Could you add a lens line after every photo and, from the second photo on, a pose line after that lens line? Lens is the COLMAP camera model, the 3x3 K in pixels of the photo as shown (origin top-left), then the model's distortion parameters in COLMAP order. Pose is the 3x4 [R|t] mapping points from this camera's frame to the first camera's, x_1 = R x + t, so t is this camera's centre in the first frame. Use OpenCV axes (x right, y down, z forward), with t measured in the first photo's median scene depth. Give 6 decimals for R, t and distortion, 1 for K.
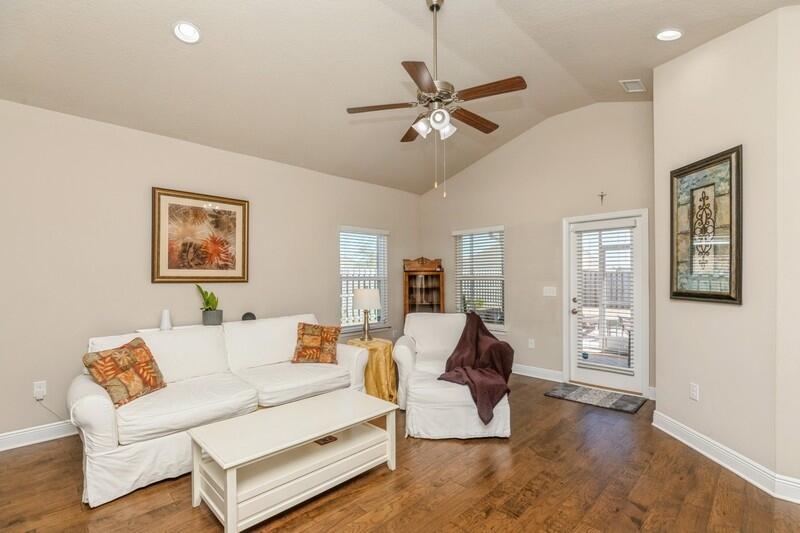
lens RADIAL K [[361.5, 0, 397.4], [0, 361.5, 279.3], [0, 0, 1]] dist [0.000584, 0.000046]
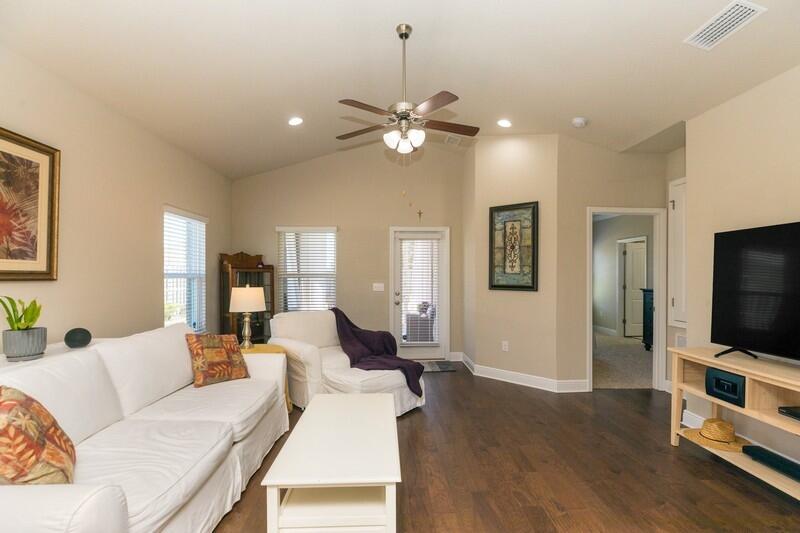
lens RADIAL K [[360.9, 0, 407.6], [0, 360.9, 275.7], [0, 0, 1]] dist [0.000923, 0.000098]
pose [[0.689469, 0.004416, 0.724302, -0.526027], [-0.000521, 0.999984, -0.005601, 0.003075], [-0.724315, 0.003484, 0.689460, 0.162191]]
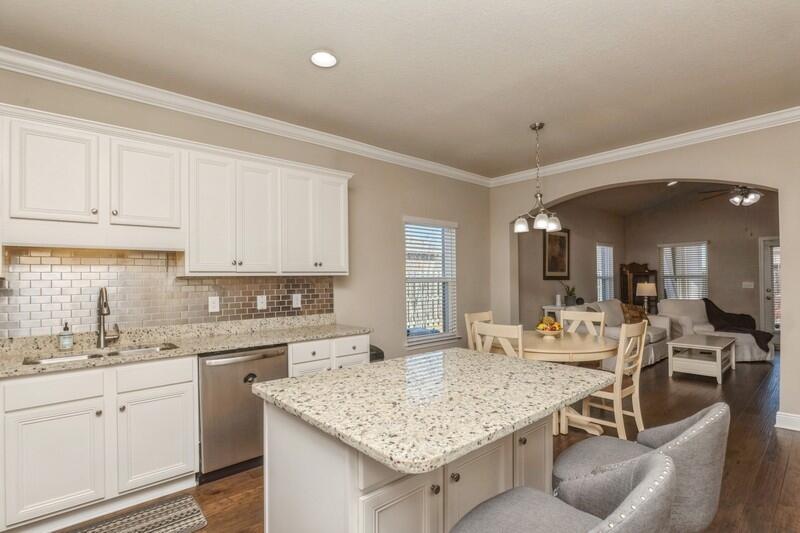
lens RADIAL K [[407.0, 0, 400.0], [0, 407.0, 266.5], [0, 0, 1]] dist [0.001593, 0.000387]
pose [[0.997408, -0.005457, -0.071750, -1.229906], [0.002977, 0.999396, -0.034619, 0.012551], [0.071895, 0.034316, 0.996822, -1.038986]]
